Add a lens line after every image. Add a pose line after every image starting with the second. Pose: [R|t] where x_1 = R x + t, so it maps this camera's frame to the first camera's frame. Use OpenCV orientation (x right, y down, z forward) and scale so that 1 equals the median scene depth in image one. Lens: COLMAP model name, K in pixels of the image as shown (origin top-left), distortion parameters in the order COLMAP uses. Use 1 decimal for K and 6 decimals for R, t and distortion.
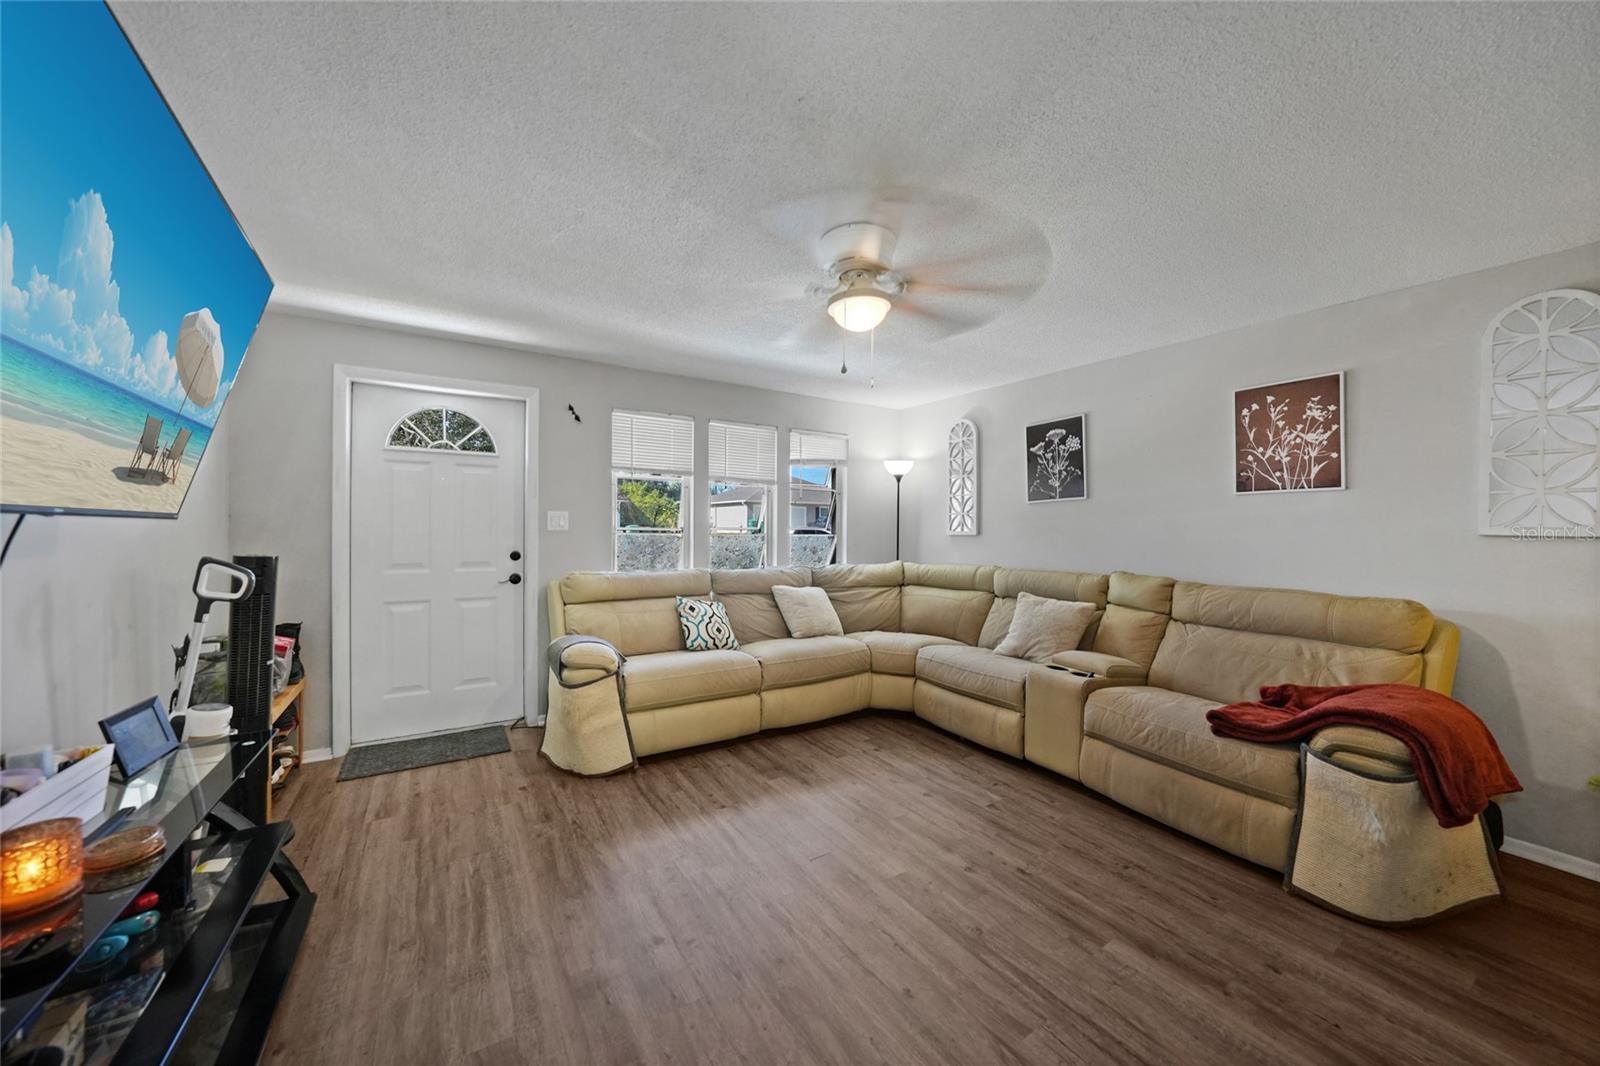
lens RADIAL K [[567.4, 0, 800.0], [0, 567.4, 533.0], [0, 0, 1]] dist [-0.014772, 0.000325]
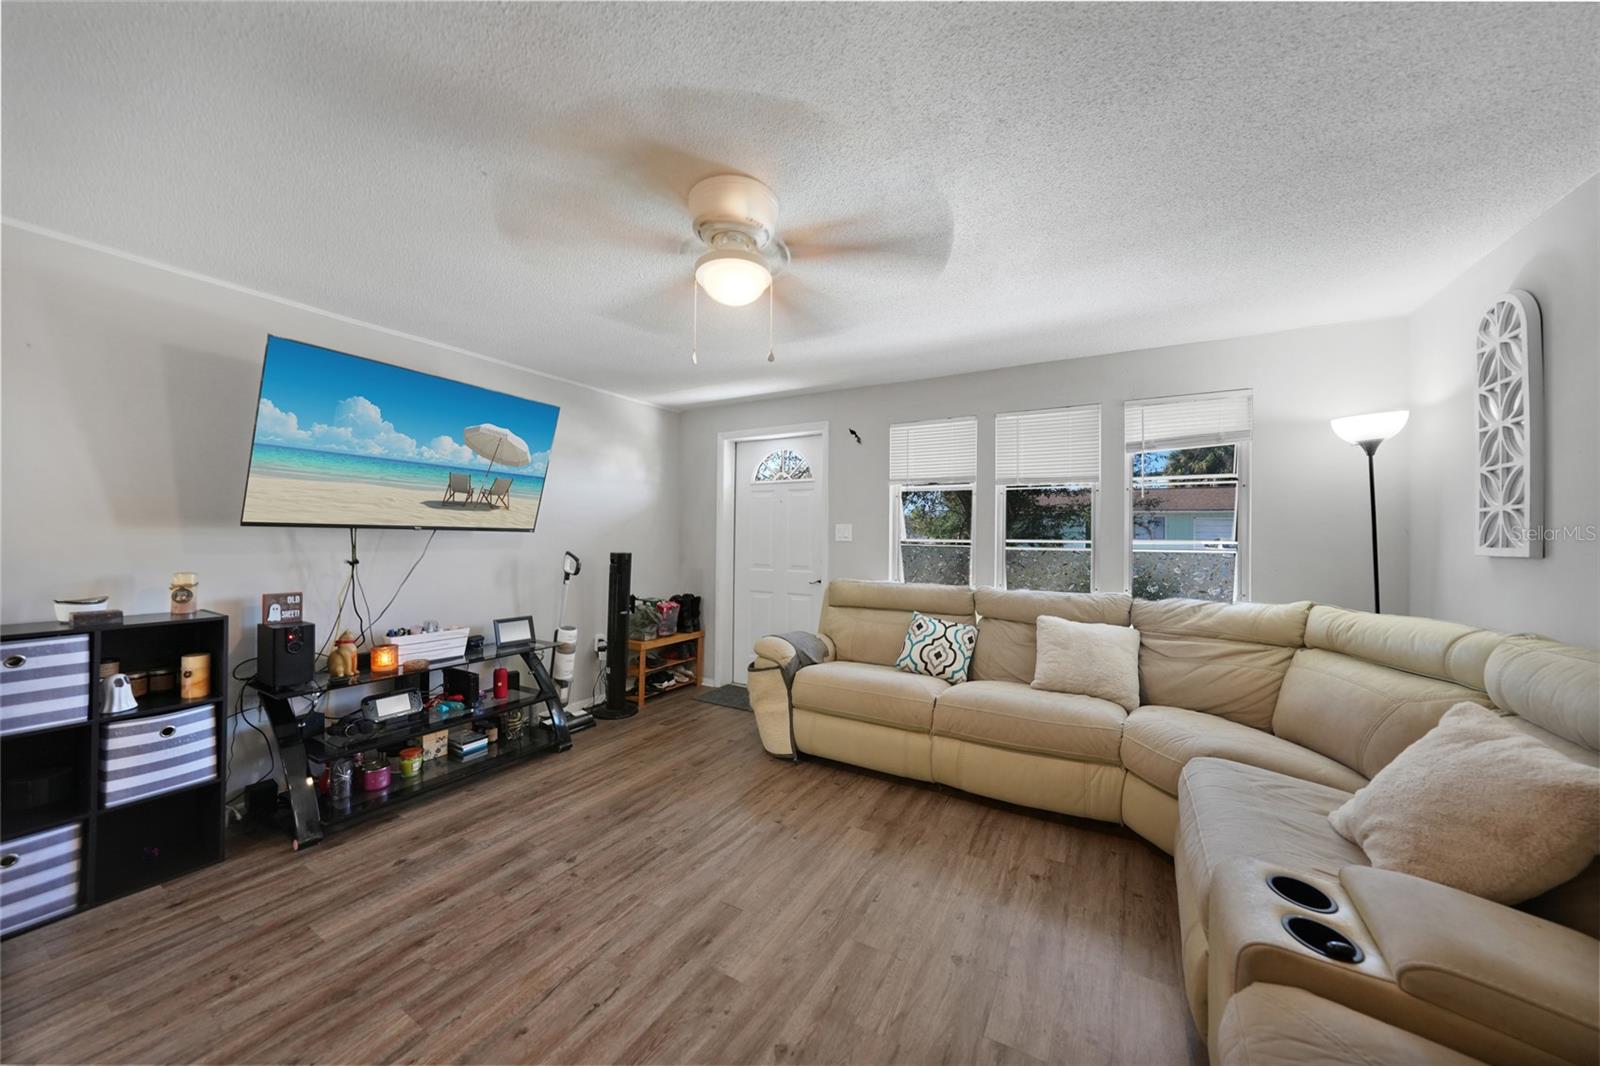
lens RADIAL K [[546.9, 0, 800.0], [0, 546.9, 533.0], [0, 0, 1]] dist [-0.012192, 0.000096]
pose [[0.464696, -0.007926, -0.885435, 0.633823], [-0.014331, 0.999762, -0.016471, -0.001732], [0.885354, 0.020344, 0.464471, 0.510781]]
